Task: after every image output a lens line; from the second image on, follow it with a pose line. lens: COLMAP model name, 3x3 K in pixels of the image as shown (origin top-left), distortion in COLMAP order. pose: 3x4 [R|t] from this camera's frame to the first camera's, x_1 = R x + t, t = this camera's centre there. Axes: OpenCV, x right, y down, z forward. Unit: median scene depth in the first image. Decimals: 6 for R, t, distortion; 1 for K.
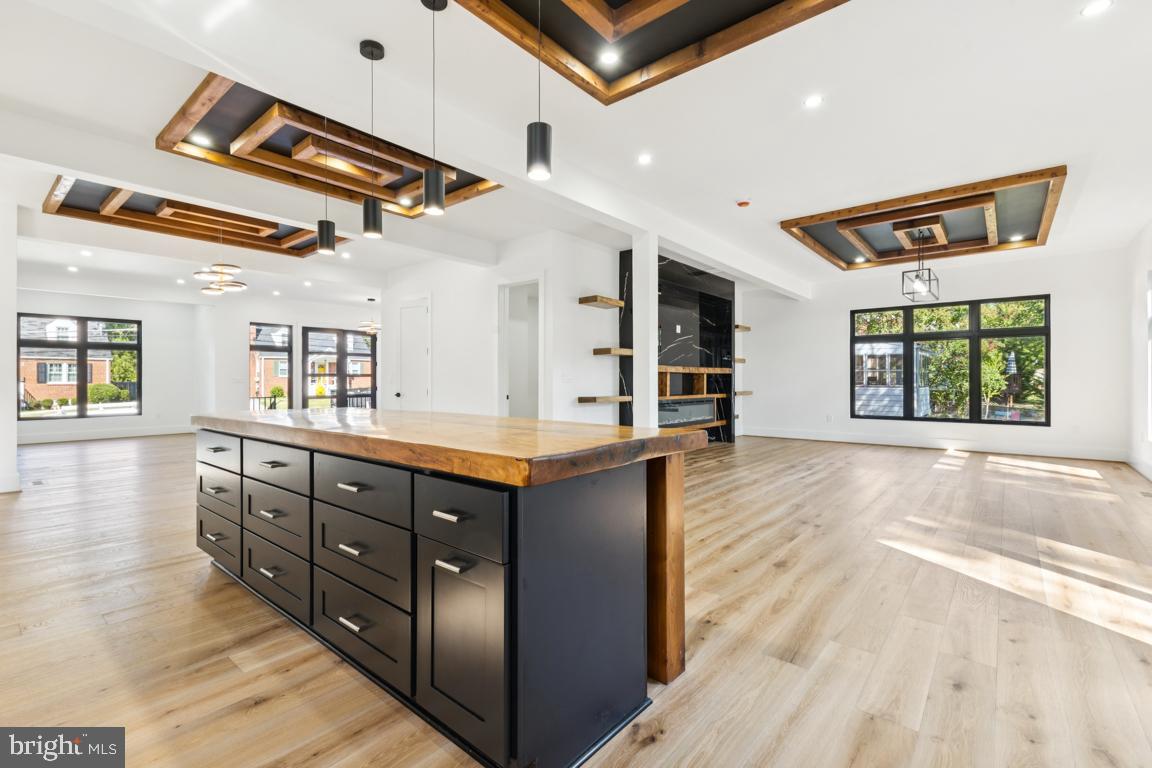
lens RADIAL K [[509.7, 0, 576.6], [0, 509.7, 380.2], [0, 0, 1]] dist [0.011593, 0.000991]
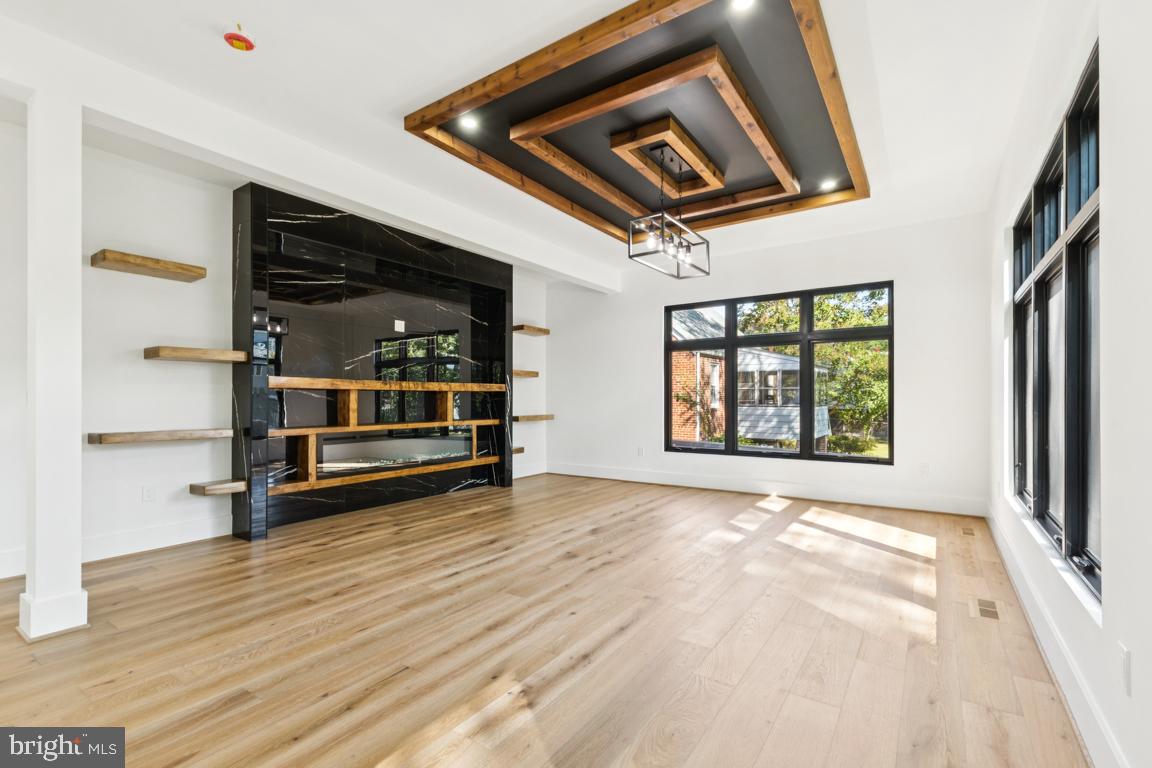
lens RADIAL K [[509.7, 0, 576.3], [0, 509.7, 401.5], [0, 0, 1]] dist [0.011593, 0.000991]
pose [[0.995148, -0.004650, 0.098278, 0.338510], [0.004312, 0.999984, 0.003650, -0.001196], [-0.098294, -0.003208, 0.995152, 0.274017]]
